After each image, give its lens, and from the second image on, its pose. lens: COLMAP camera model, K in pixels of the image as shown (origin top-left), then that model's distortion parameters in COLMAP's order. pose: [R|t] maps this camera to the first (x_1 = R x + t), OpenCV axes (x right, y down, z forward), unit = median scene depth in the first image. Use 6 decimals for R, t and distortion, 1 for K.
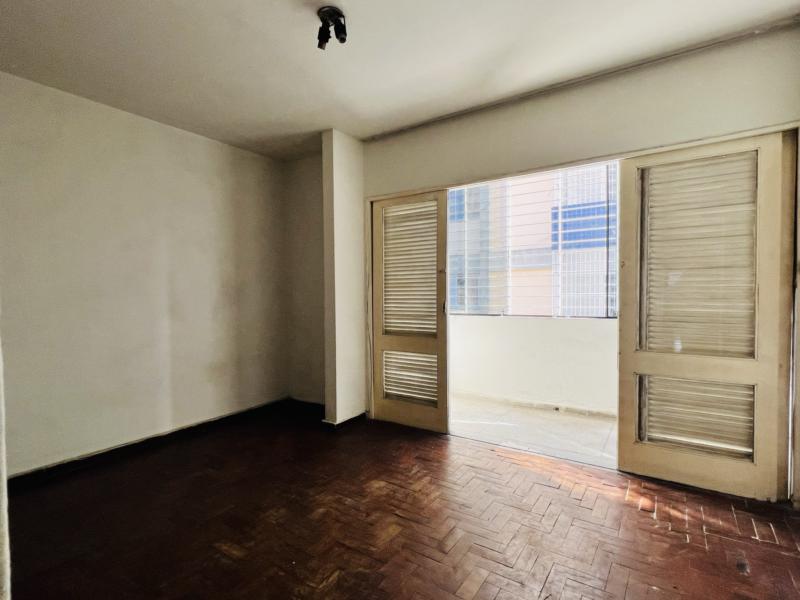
lens RADIAL K [[400.9, 0, 399.7], [0, 400.9, 300.4], [0, 0, 1]] dist [-0.001548, 0.000286]
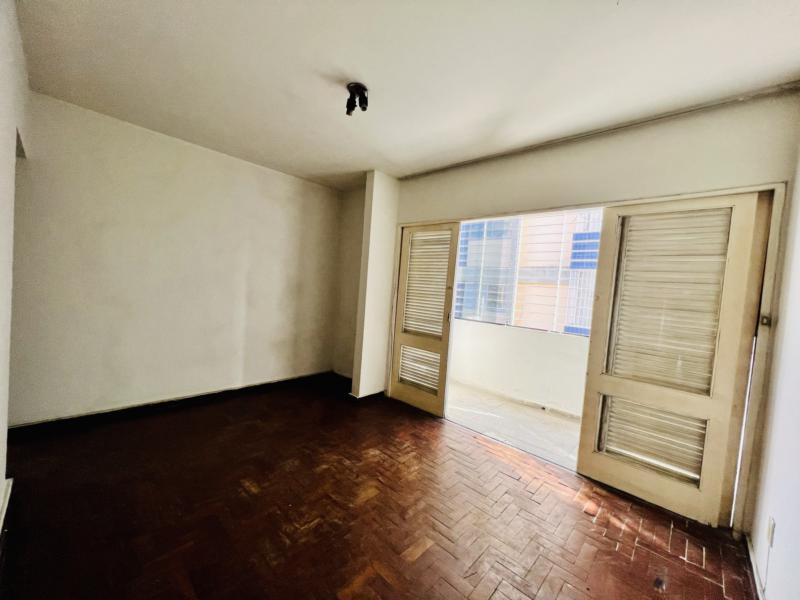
lens RADIAL K [[316.3, 0, 400.6], [0, 316.3, 298.5], [0, 0, 1]] dist [-0.000585, -0.000259]
pose [[0.985231, 0.088896, -0.146346, 0.130970], [-0.087373, 0.996034, 0.016817, -0.055000], [0.147260, -0.003782, 0.989091, 0.011639]]
